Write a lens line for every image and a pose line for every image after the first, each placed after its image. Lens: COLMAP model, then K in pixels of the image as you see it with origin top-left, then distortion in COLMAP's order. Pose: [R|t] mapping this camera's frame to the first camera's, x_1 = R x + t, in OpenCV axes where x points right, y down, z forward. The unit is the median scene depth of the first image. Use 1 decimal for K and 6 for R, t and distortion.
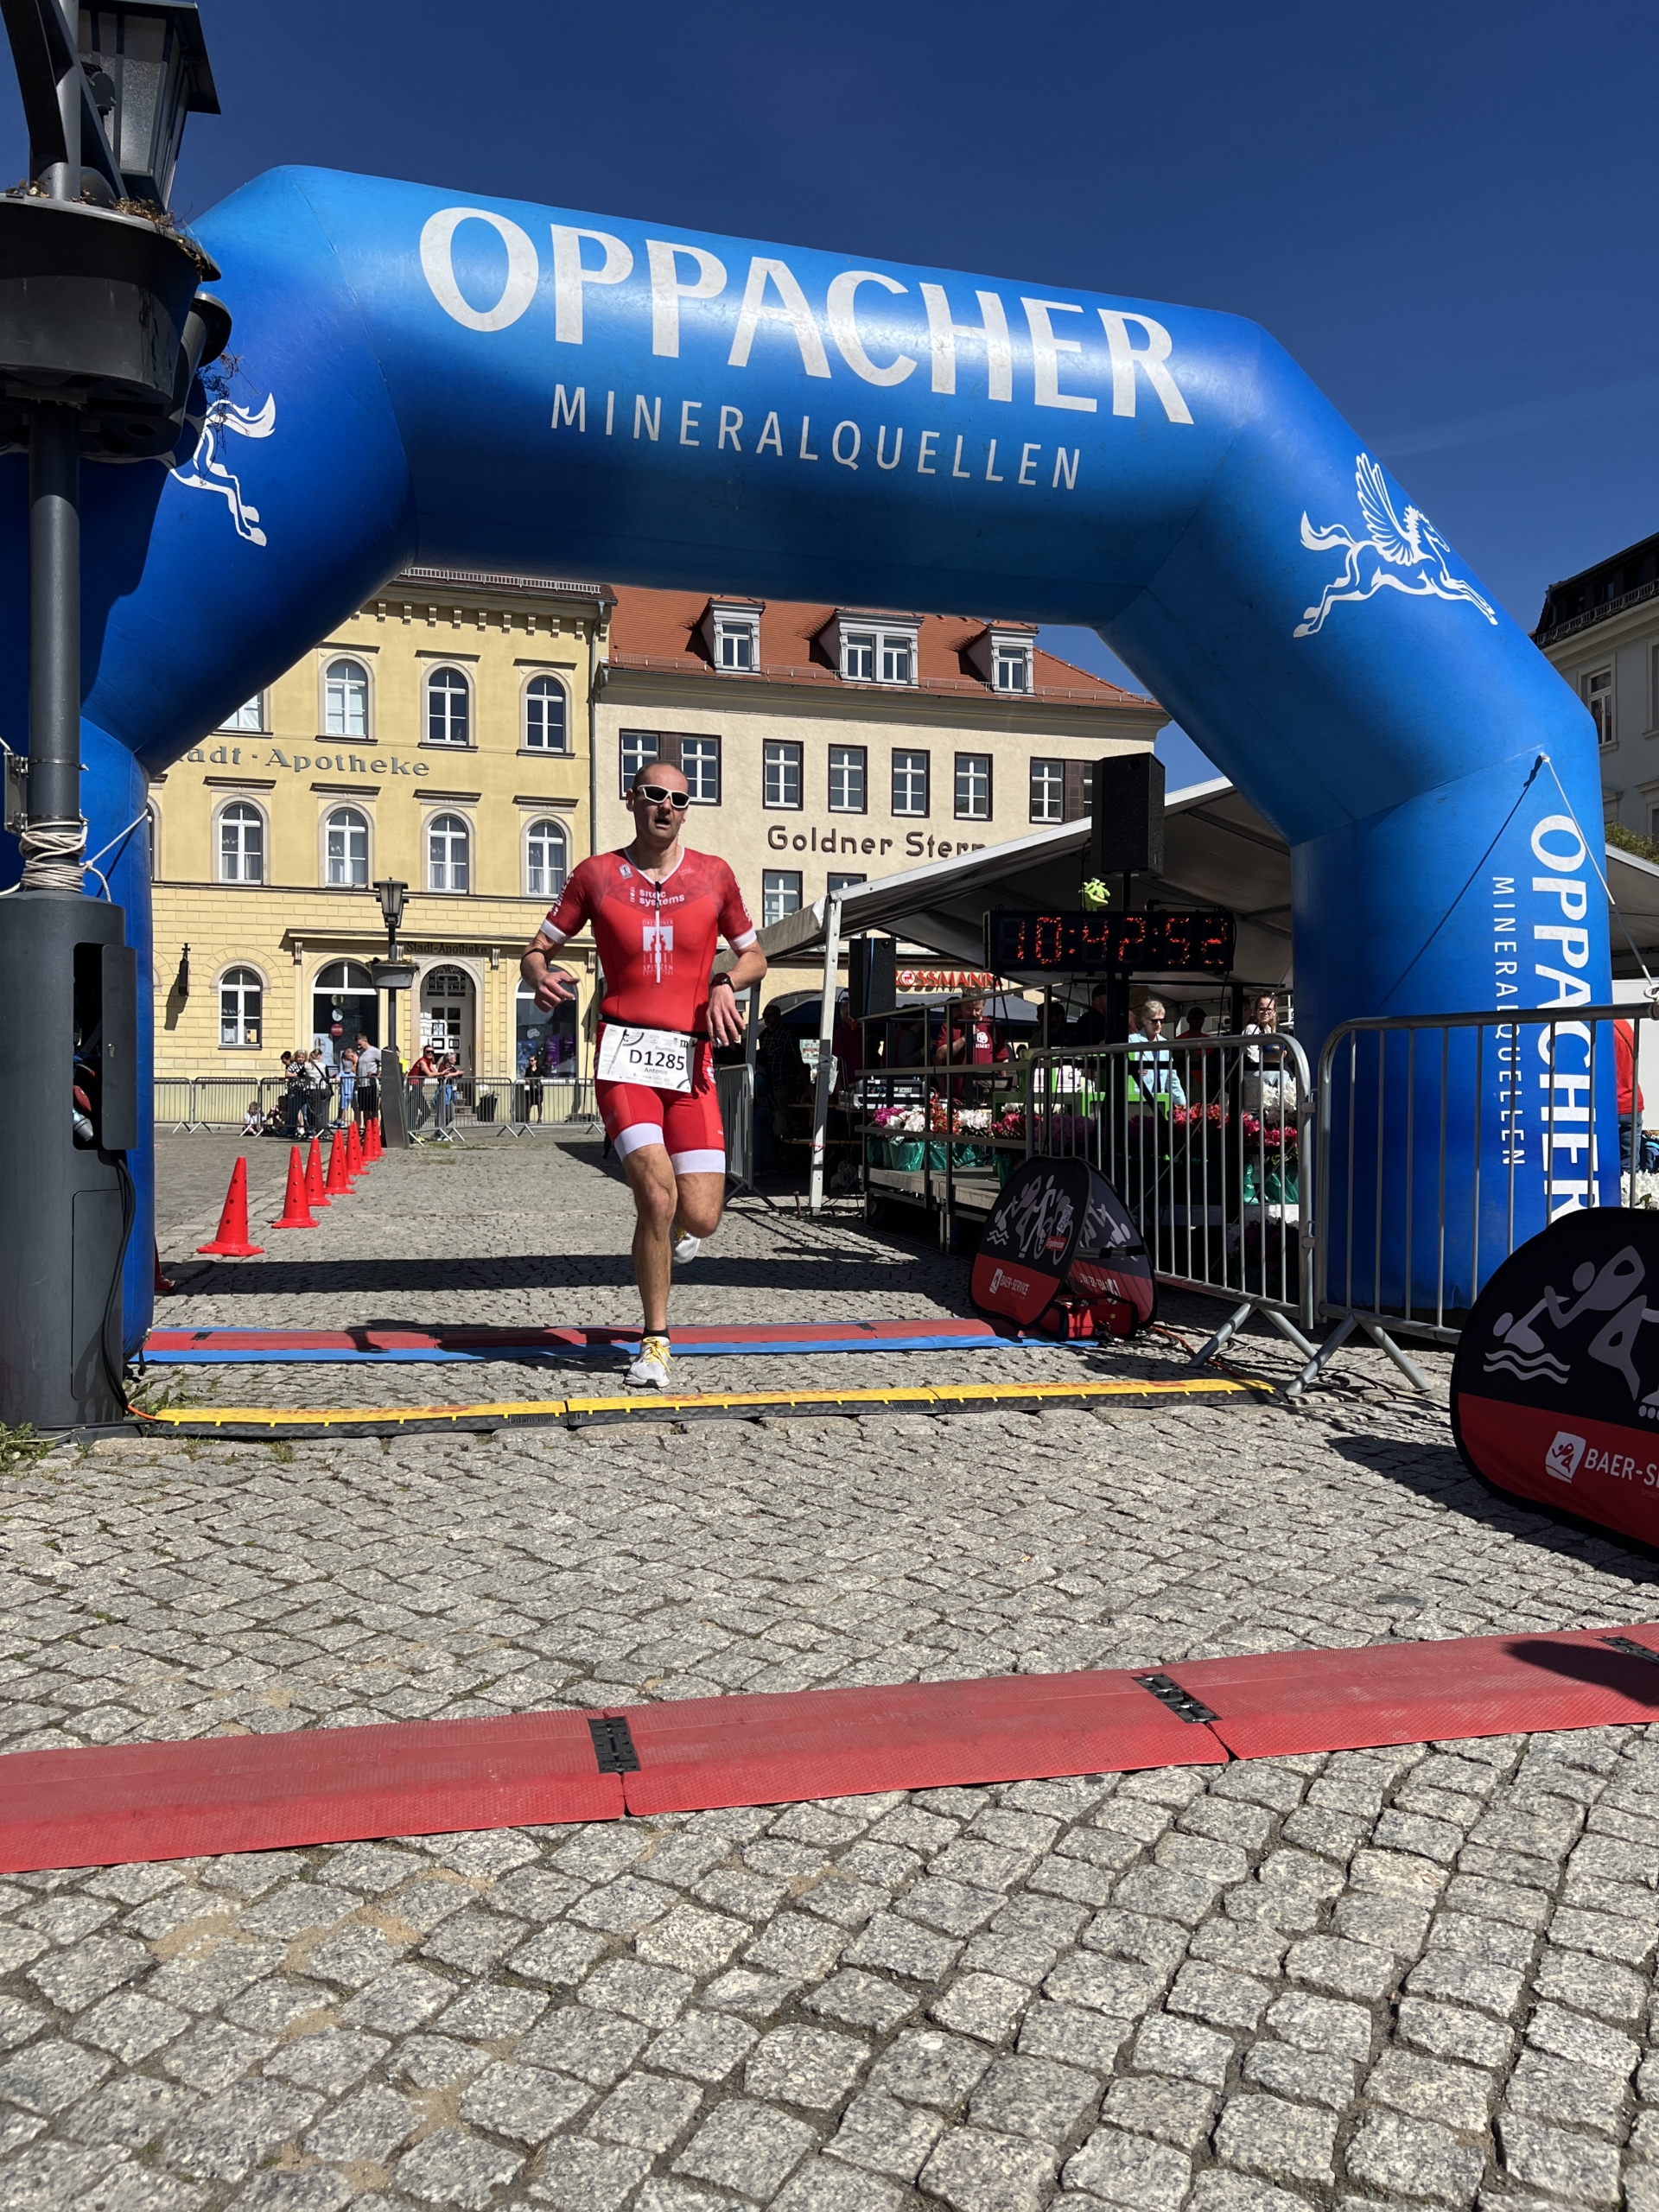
lens RADIAL K [[1694.8, 0, 870.5], [0, 1694.8, 1099.9], [0, 0, 1]] dist [0.014772, -0.013242]
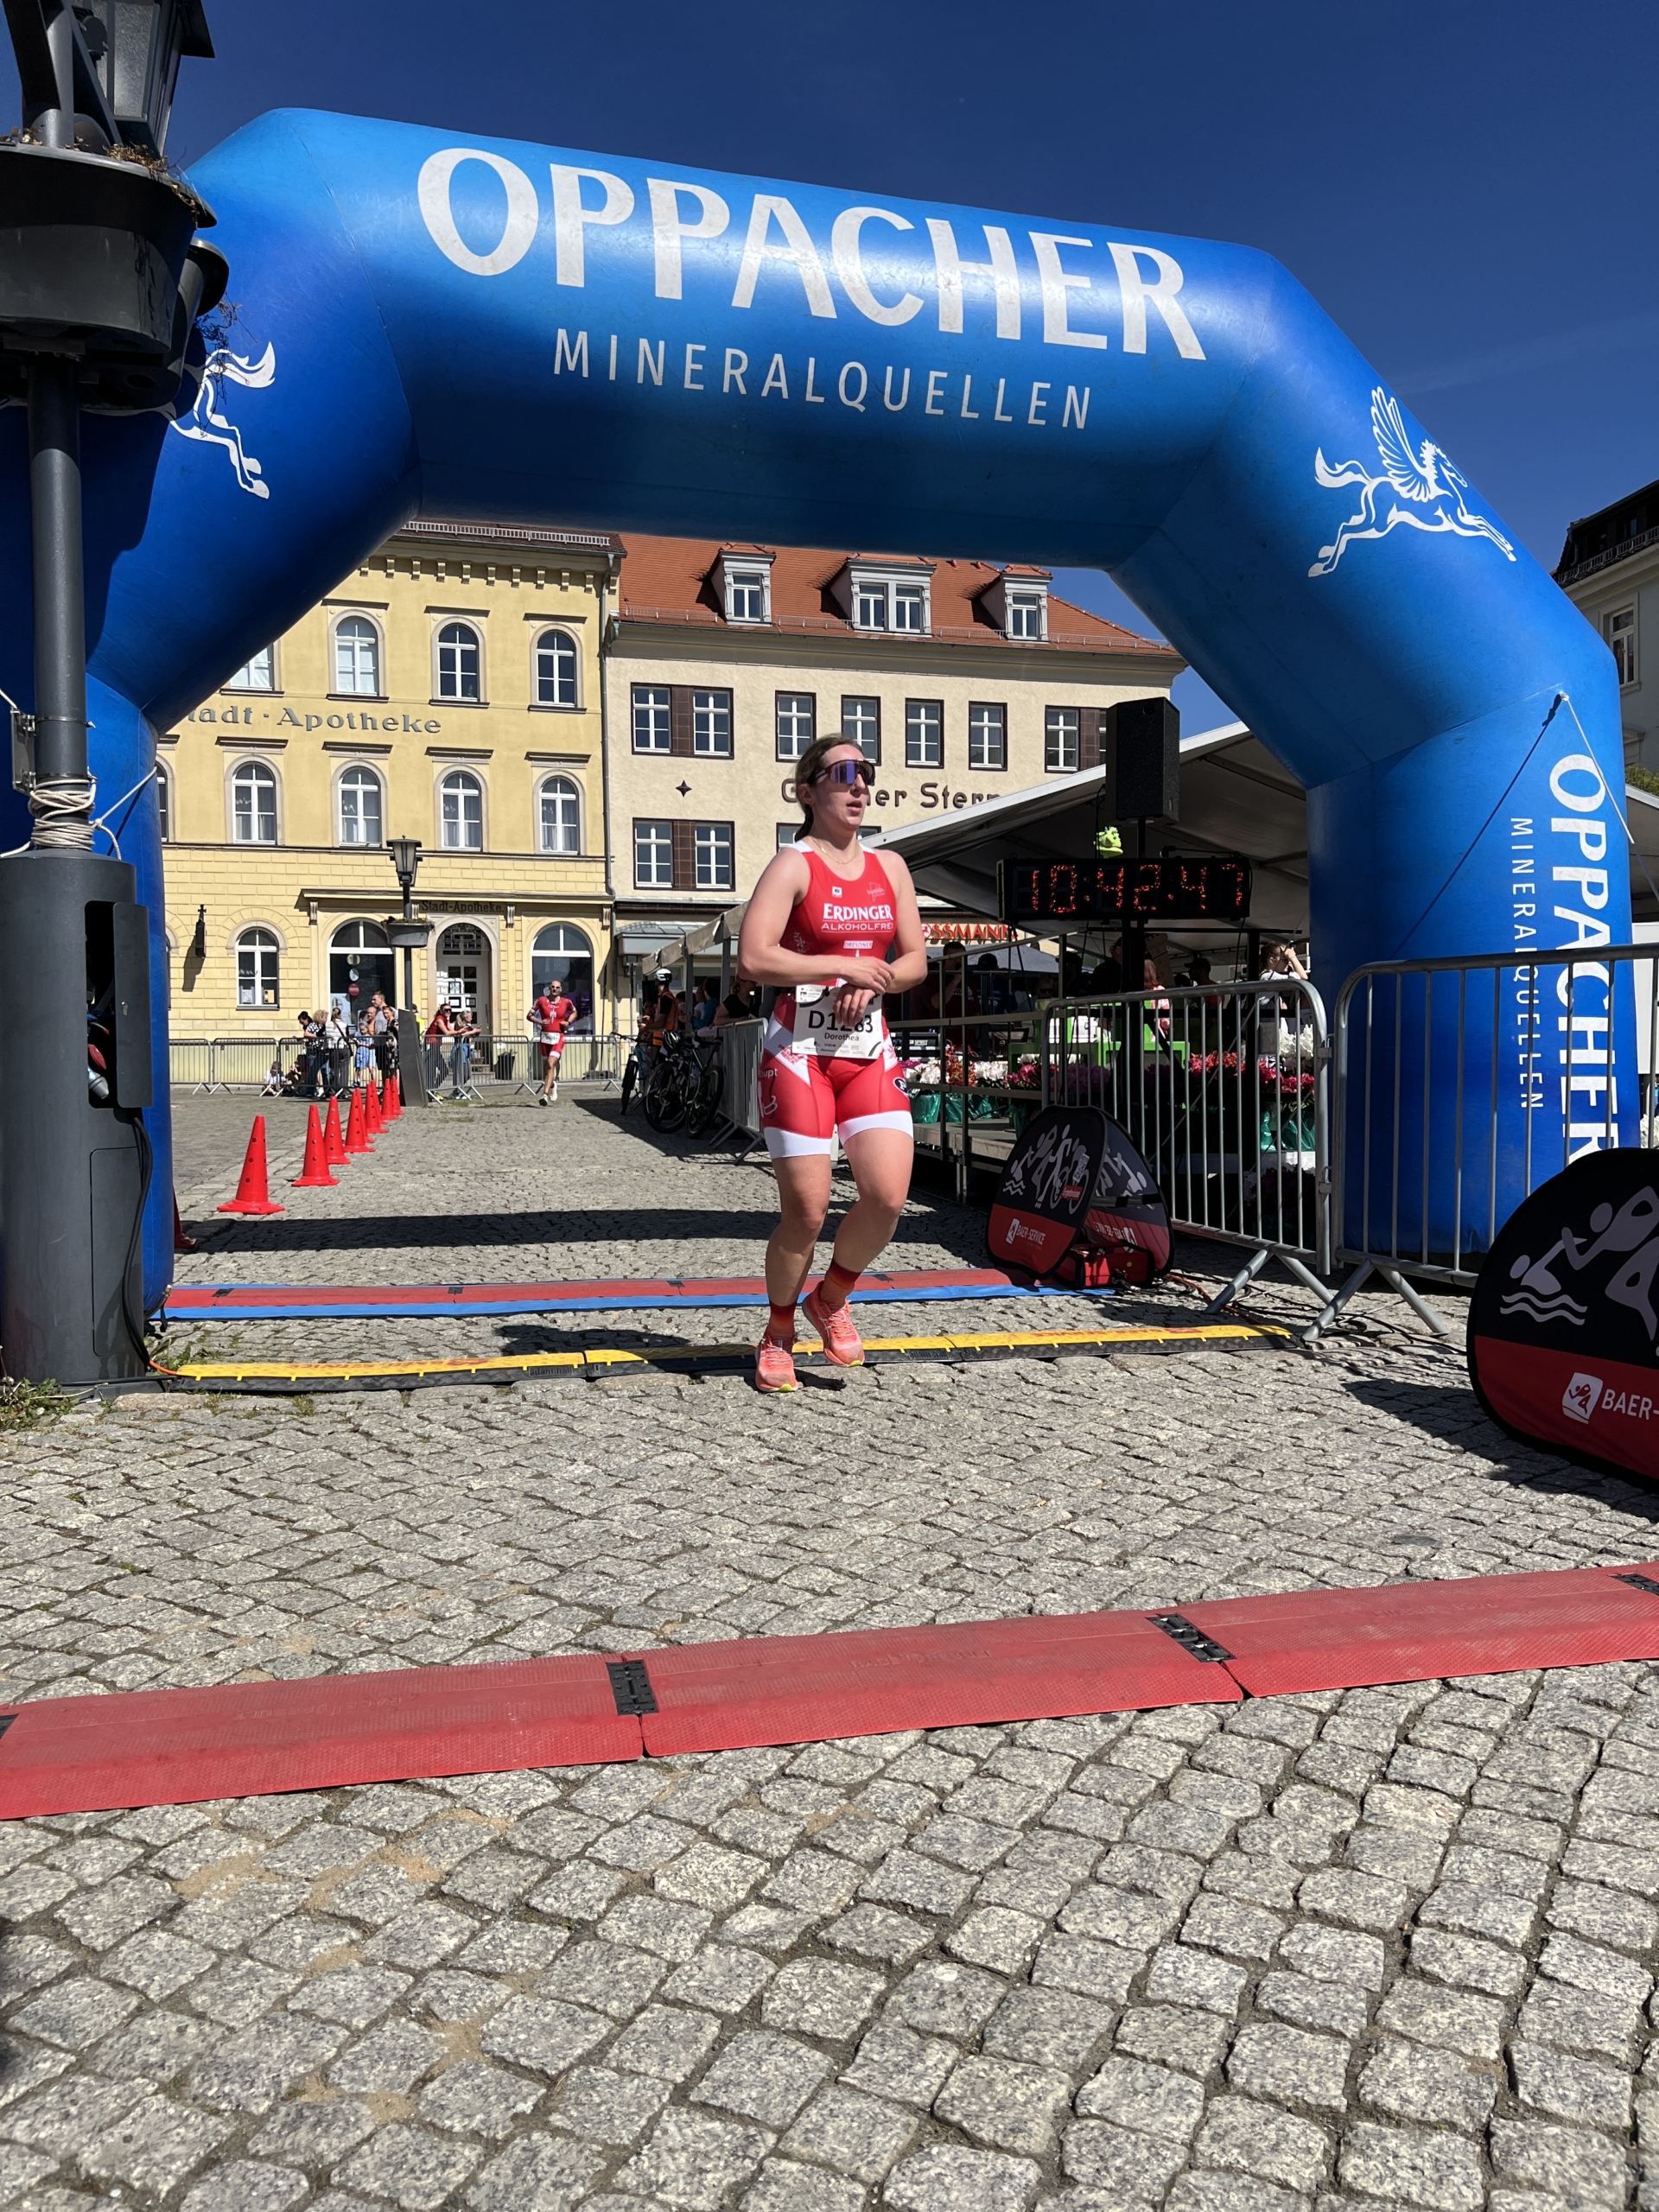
lens RADIAL K [[1695.4, 0, 870.3], [0, 1695.4, 1103.7], [0, 0, 1]] dist [0.012018, -0.003937]
pose [[0.999880, -0.011092, -0.010774, 0.002024], [0.011402, 0.999509, 0.029189, 0.002155], [0.010445, -0.029308, 0.999516, 0.001489]]
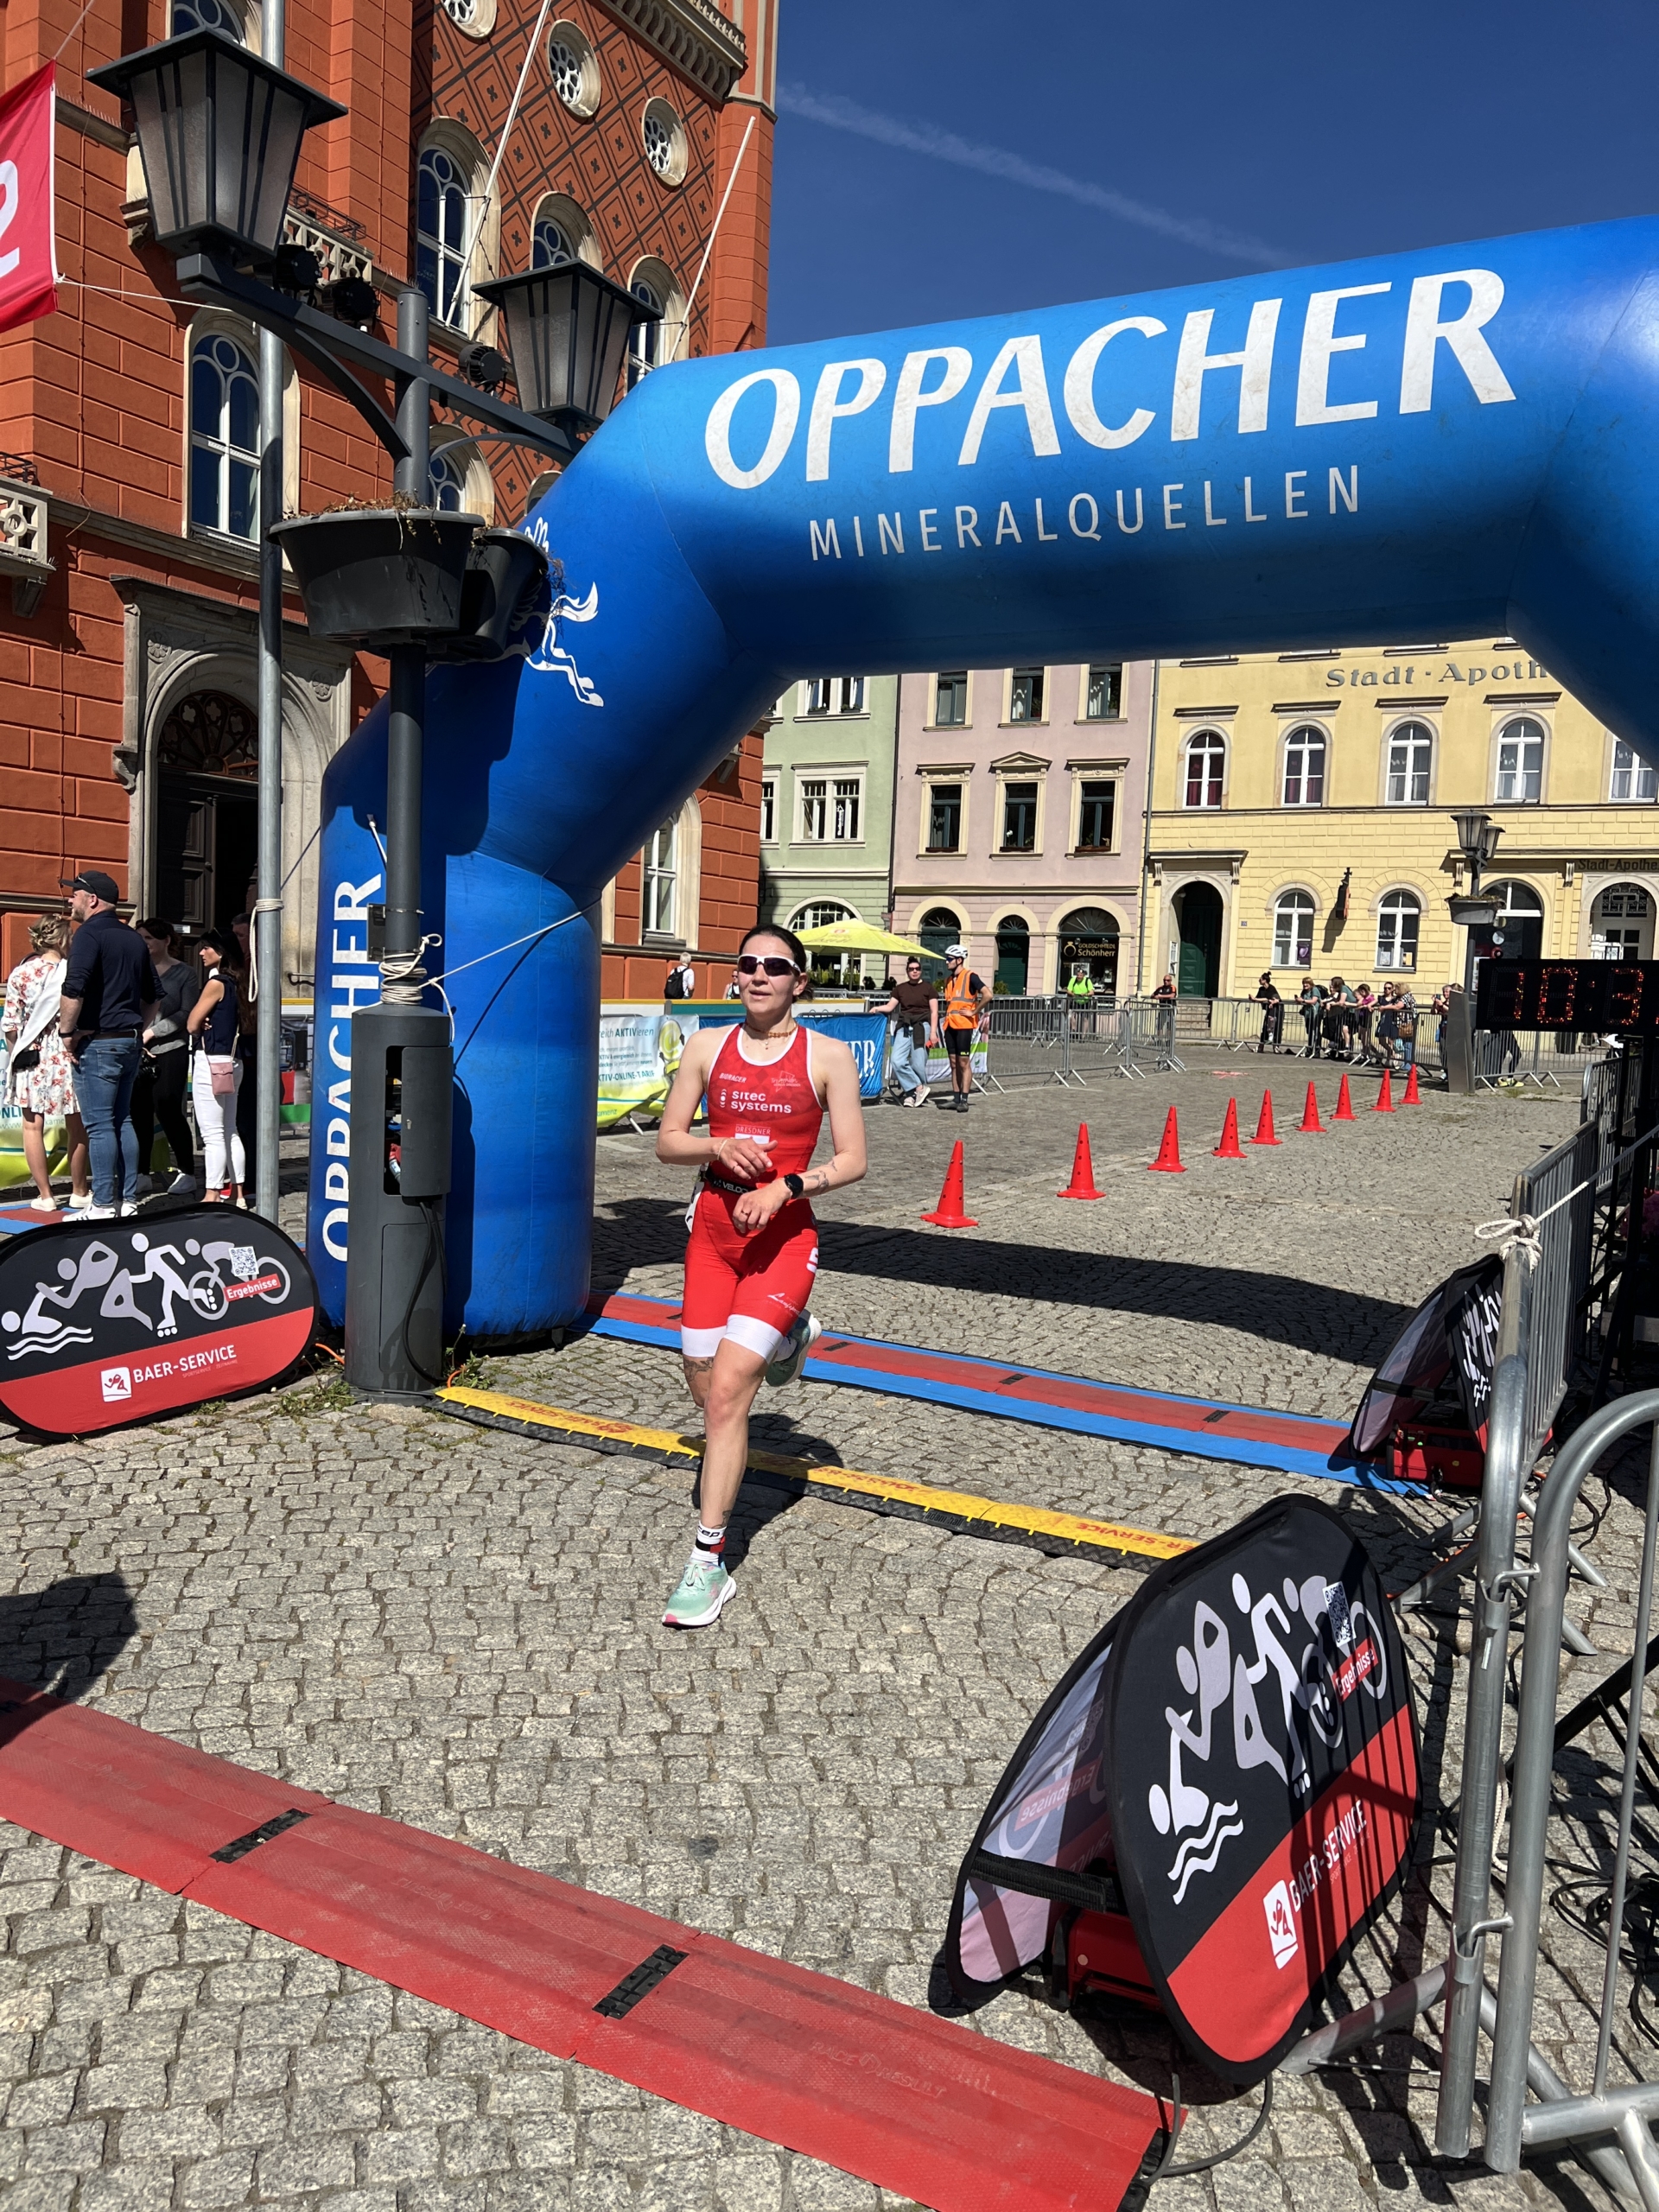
lens RADIAL K [[1713.2, 0, 820.9], [0, 1713.2, 1125.2], [0, 0, 1]] dist [0.023607, -0.033917]
pose [[0.718335, 0.085474, -0.690426, 0.615768], [-0.031534, 0.995404, 0.090421, -0.136082], [0.694982, -0.043181, 0.717729, 0.199009]]
